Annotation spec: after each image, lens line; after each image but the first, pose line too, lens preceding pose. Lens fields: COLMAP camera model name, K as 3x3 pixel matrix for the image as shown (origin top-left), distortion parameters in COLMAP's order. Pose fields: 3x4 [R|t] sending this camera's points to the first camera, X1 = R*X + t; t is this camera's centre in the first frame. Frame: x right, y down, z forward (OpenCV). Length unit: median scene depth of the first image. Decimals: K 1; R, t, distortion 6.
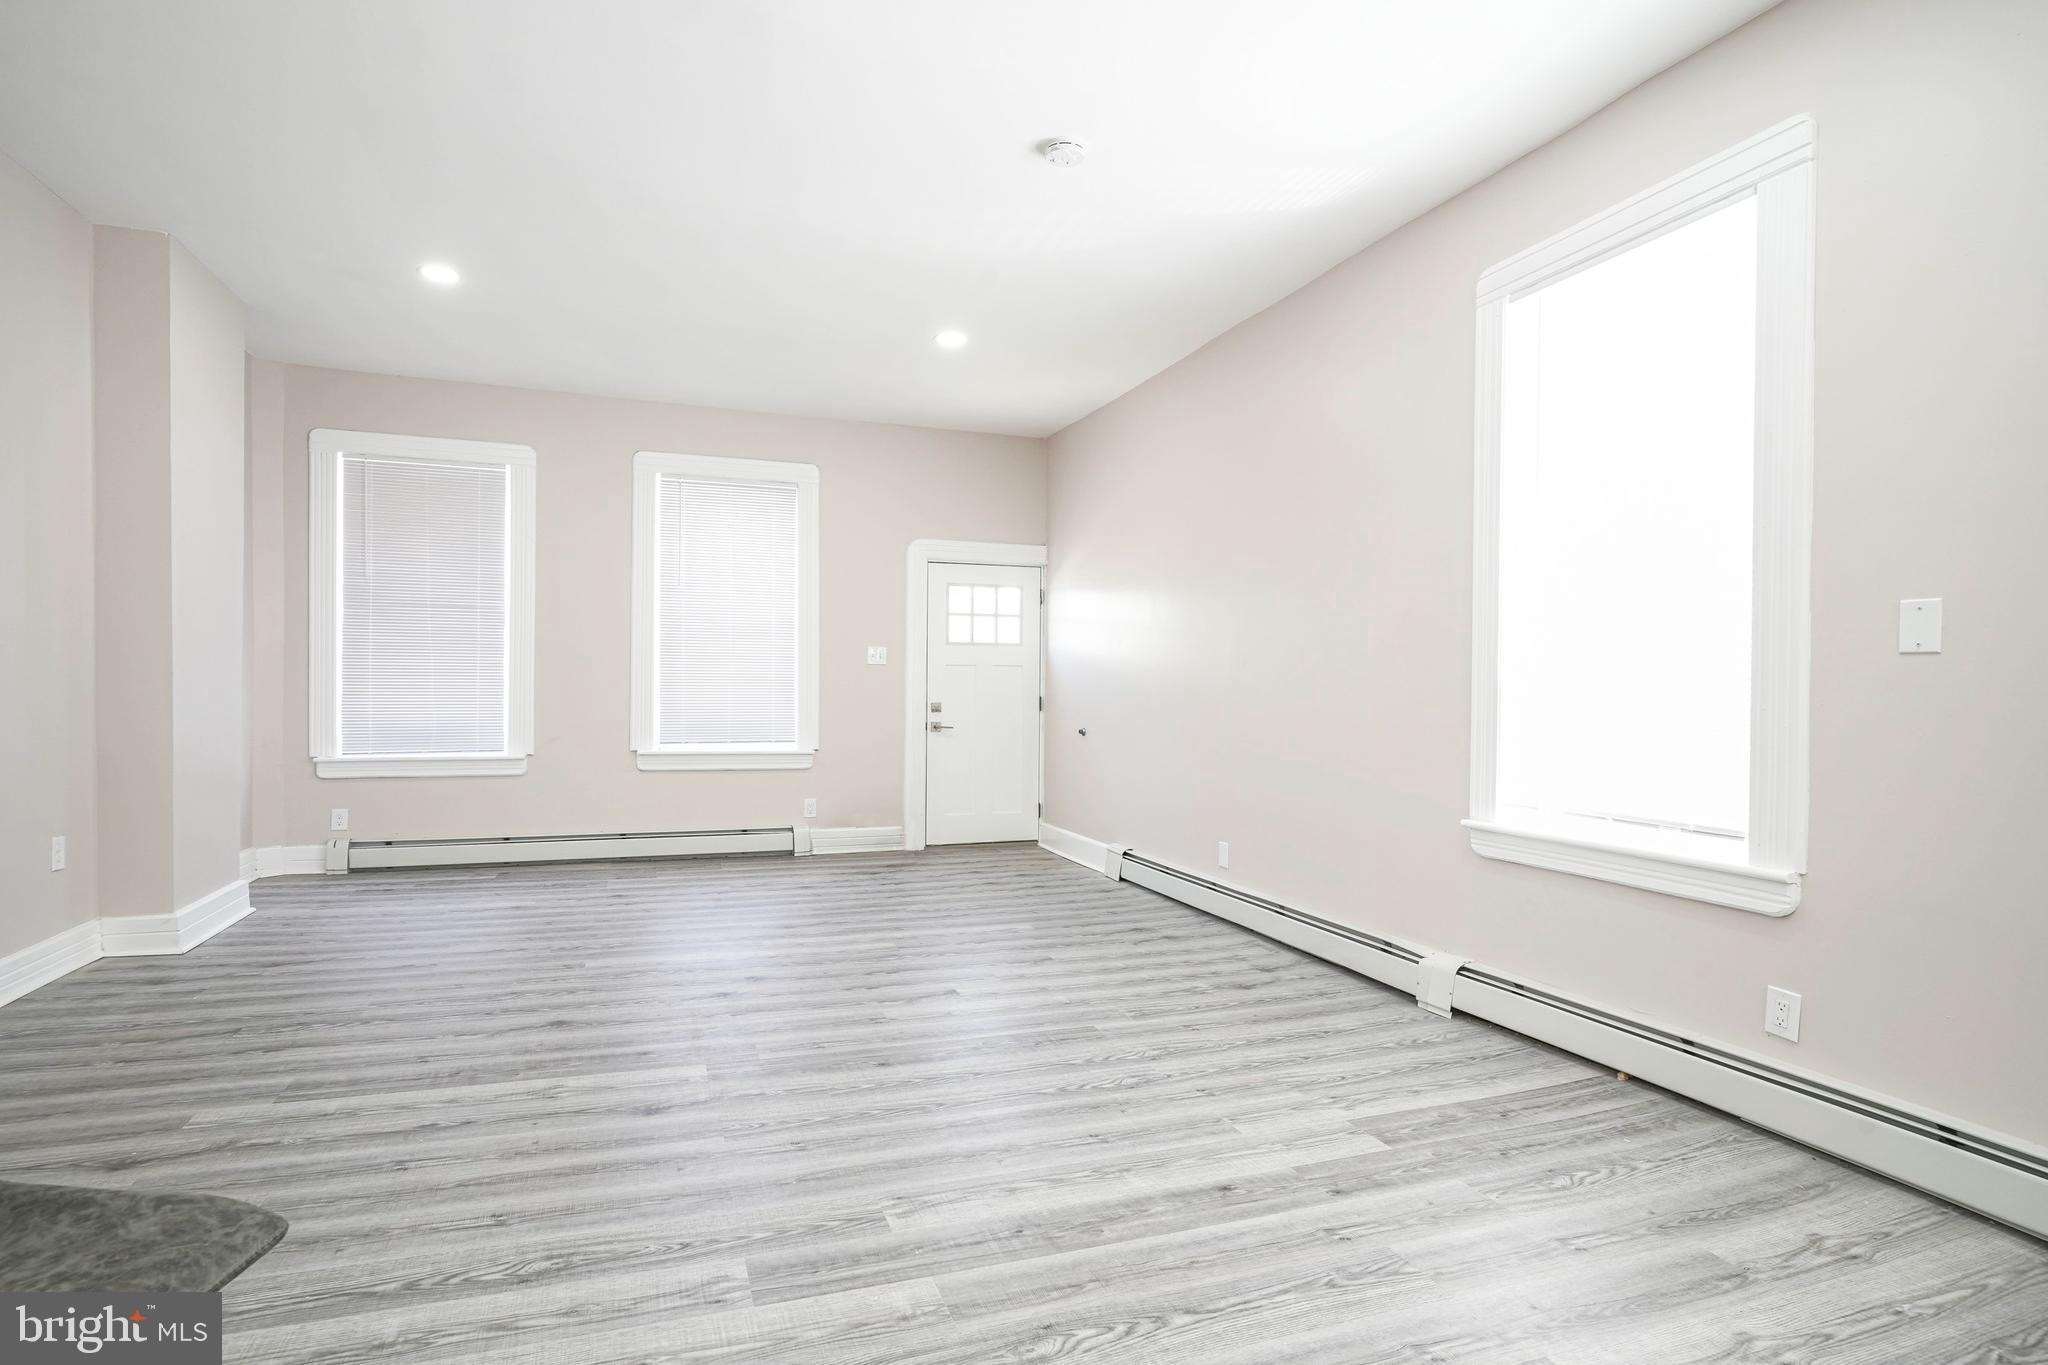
lens RADIAL K [[1014.1, 0, 1022.7], [0, 1014.1, 680.8], [0, 0, 1]] dist [-0.008178, 0.005350]
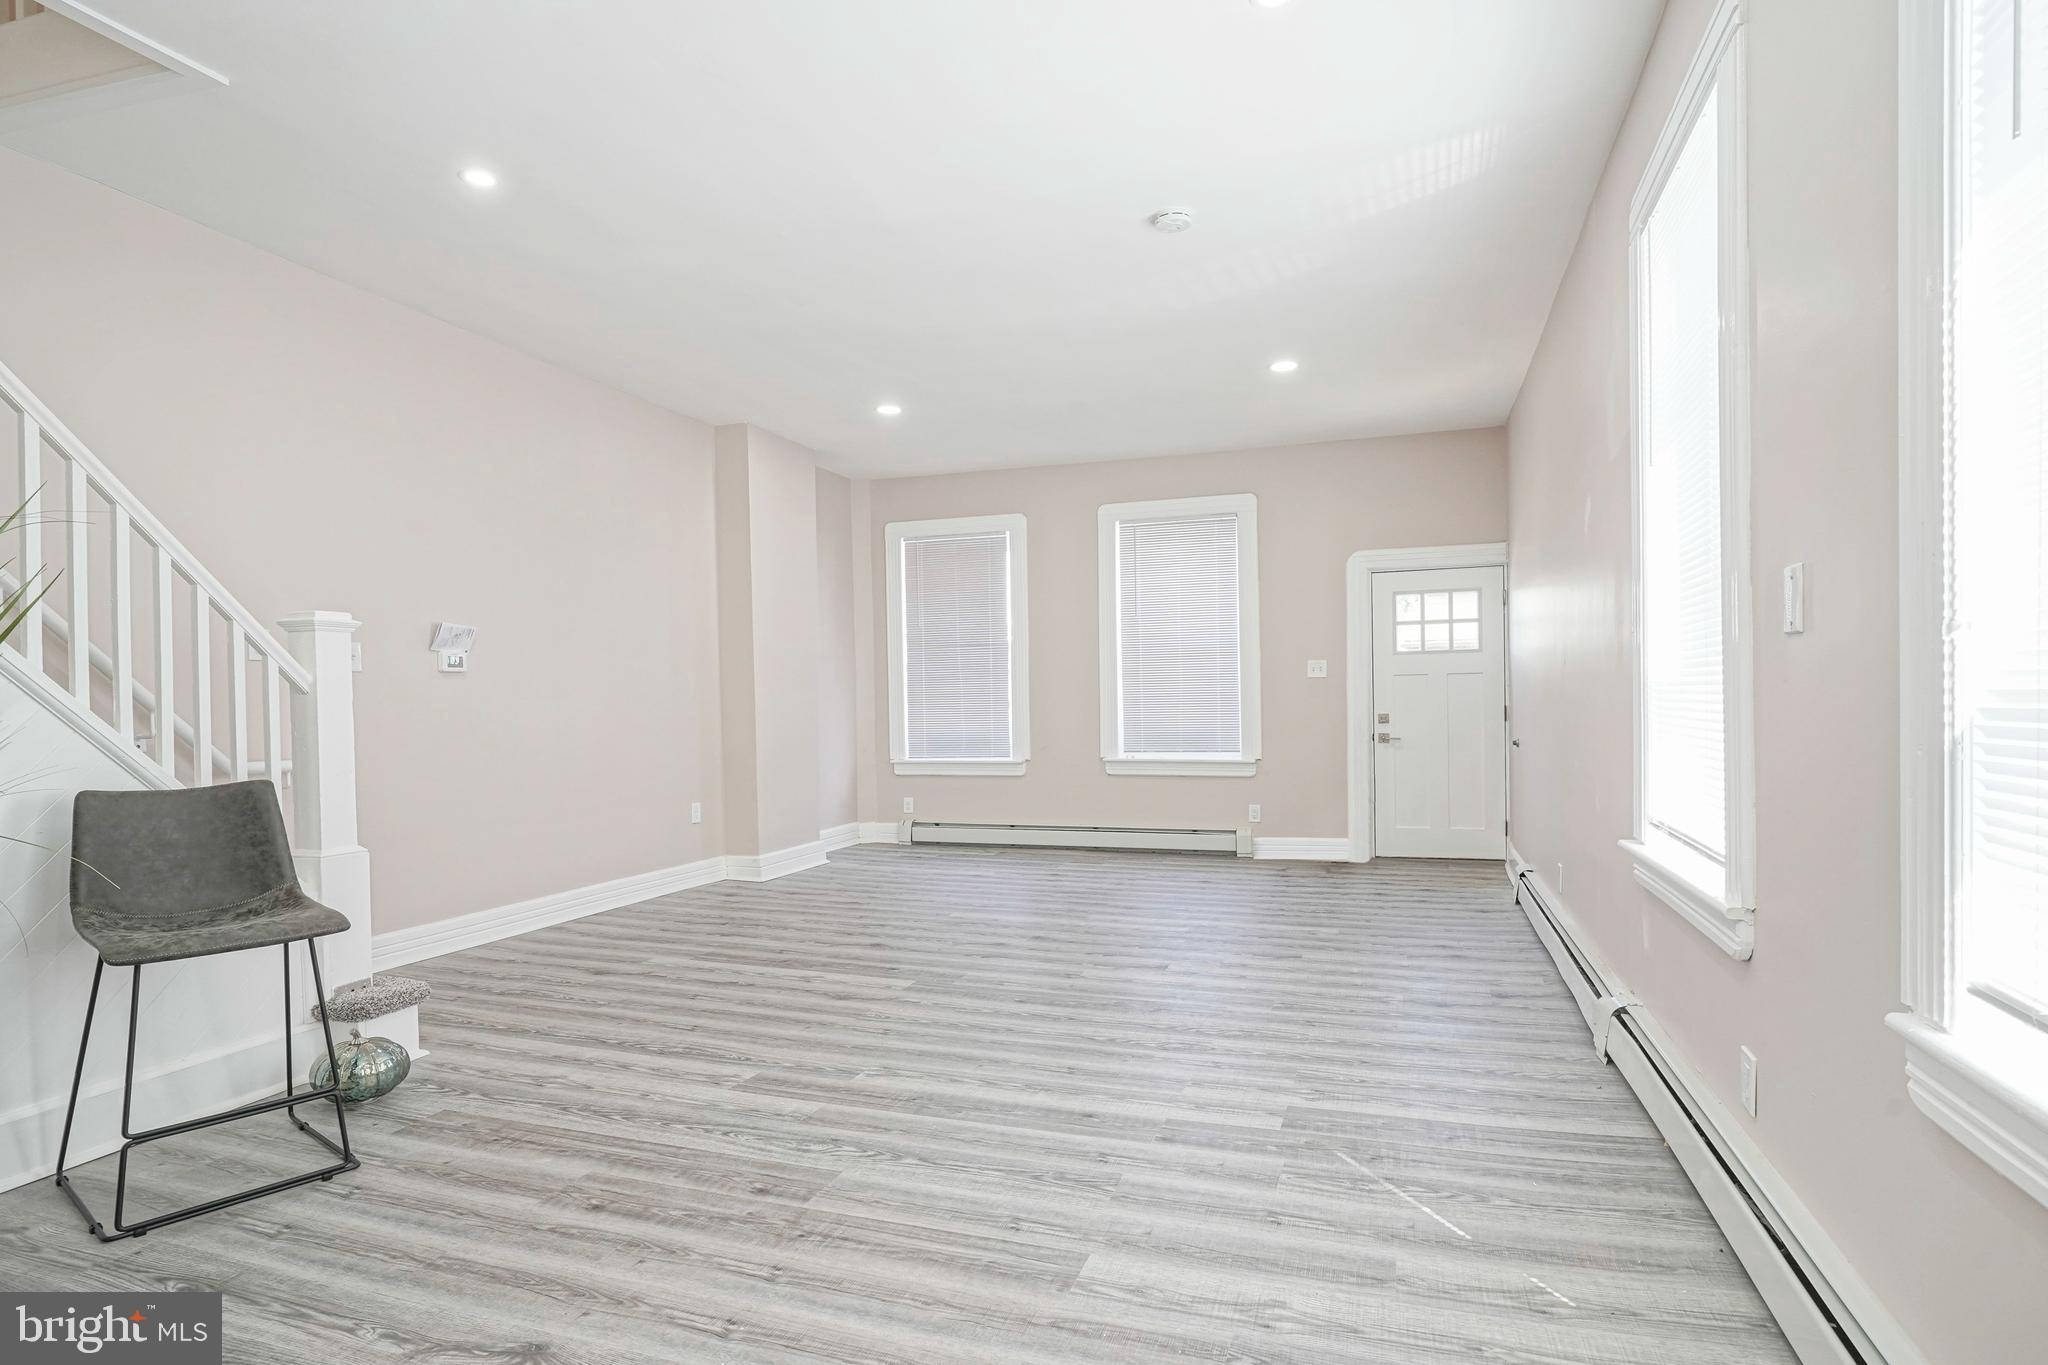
lens RADIAL K [[1014.1, 0, 1032.5], [0, 1014.1, 699.8], [0, 0, 1]] dist [-0.008178, 0.005350]
pose [[0.799091, -0.023625, -0.600746, 0.293232], [0.026440, 0.999642, -0.004142, 0.003929], [0.600628, -0.012574, 0.799429, 0.001872]]
